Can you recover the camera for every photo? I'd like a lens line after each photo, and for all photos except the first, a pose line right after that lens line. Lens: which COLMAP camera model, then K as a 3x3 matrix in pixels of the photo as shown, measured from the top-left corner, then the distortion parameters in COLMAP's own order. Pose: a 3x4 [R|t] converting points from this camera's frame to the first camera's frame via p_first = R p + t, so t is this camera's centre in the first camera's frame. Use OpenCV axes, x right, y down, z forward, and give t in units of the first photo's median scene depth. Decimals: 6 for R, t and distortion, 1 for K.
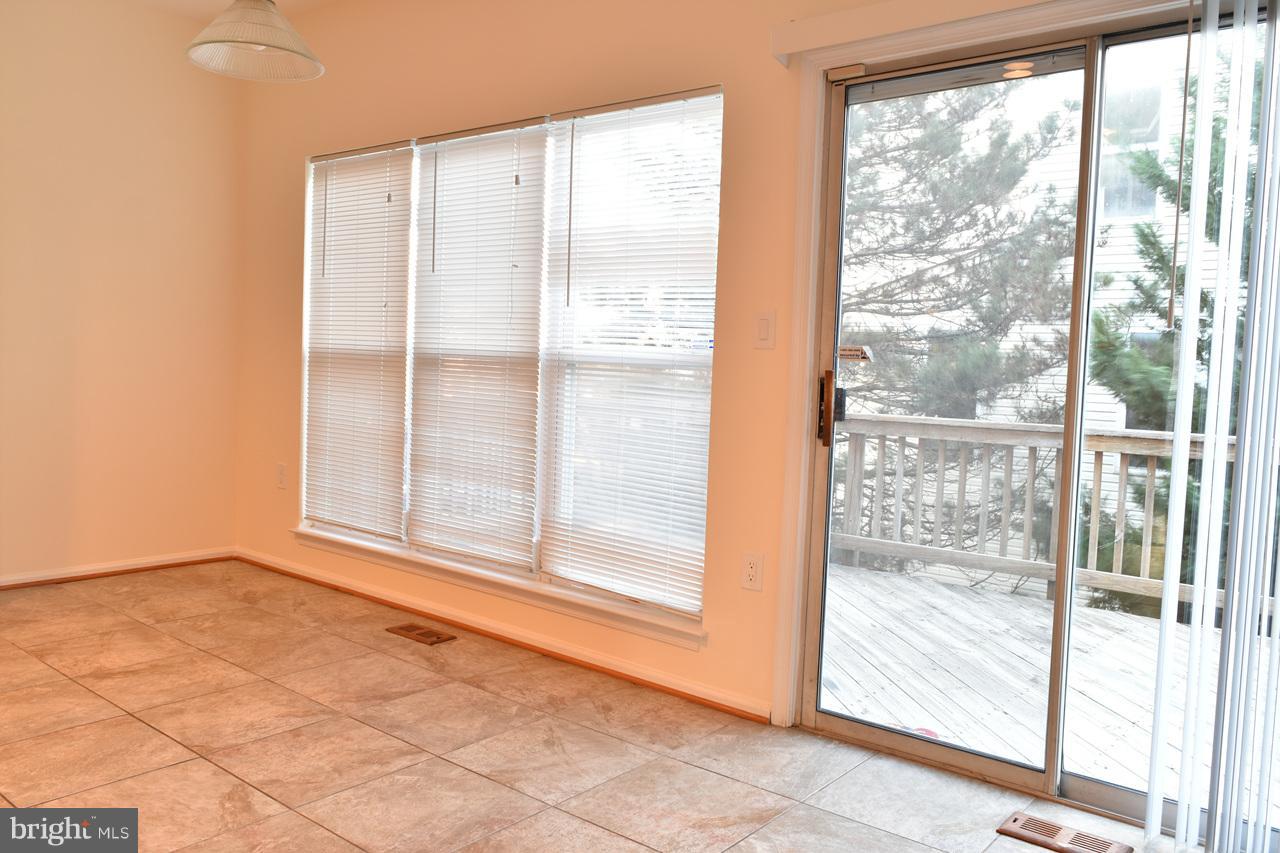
lens RADIAL K [[989.8, 0, 640.0], [0, 989.8, 426.5], [0, 0, 1]] dist [-0.023889, 0.013261]
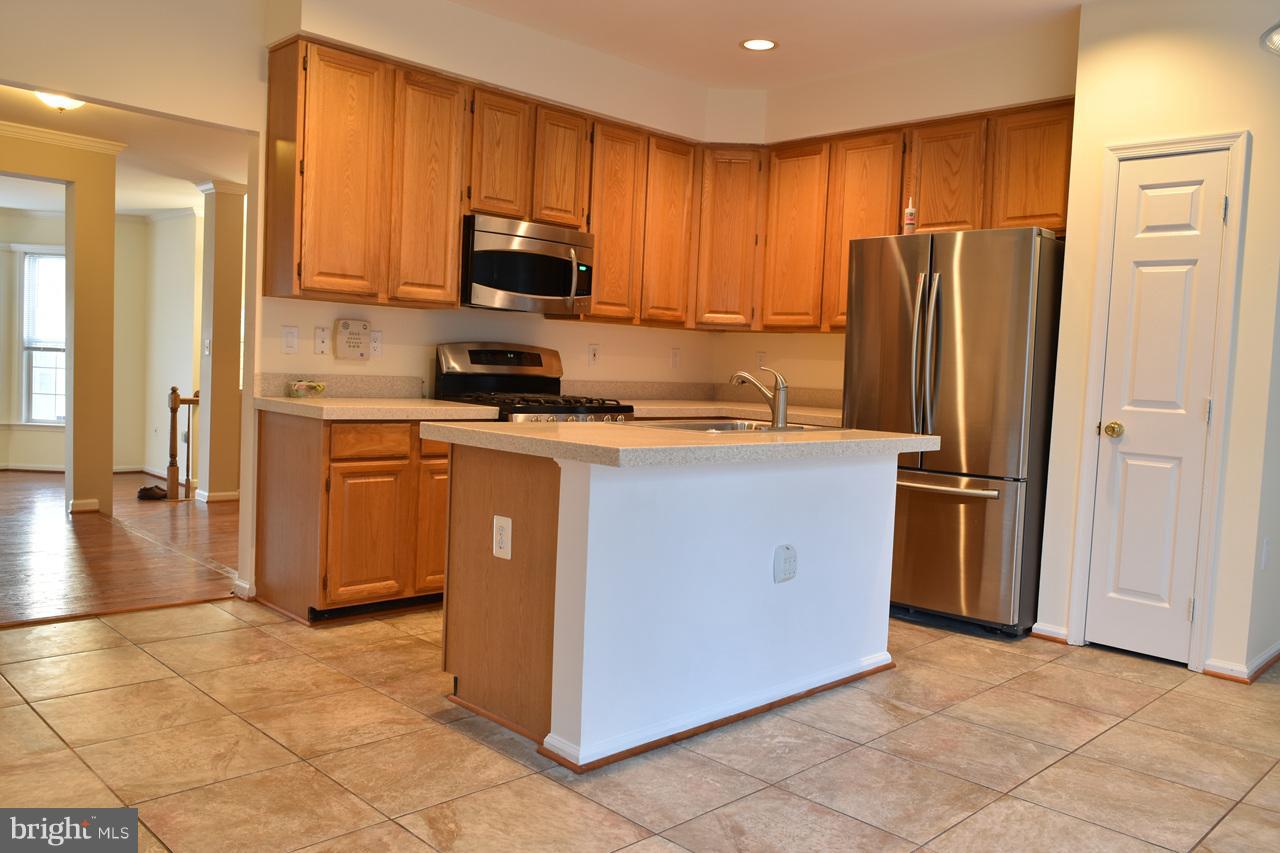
lens RADIAL K [[989.8, 0, 640.0], [0, 989.8, 426.5], [0, 0, 1]] dist [-0.023889, 0.013261]
pose [[-0.099712, 0.020954, -0.994796, 0.410803], [-0.111243, 0.993276, 0.032072, -0.015992], [0.988778, 0.113862, -0.096710, 0.495106]]
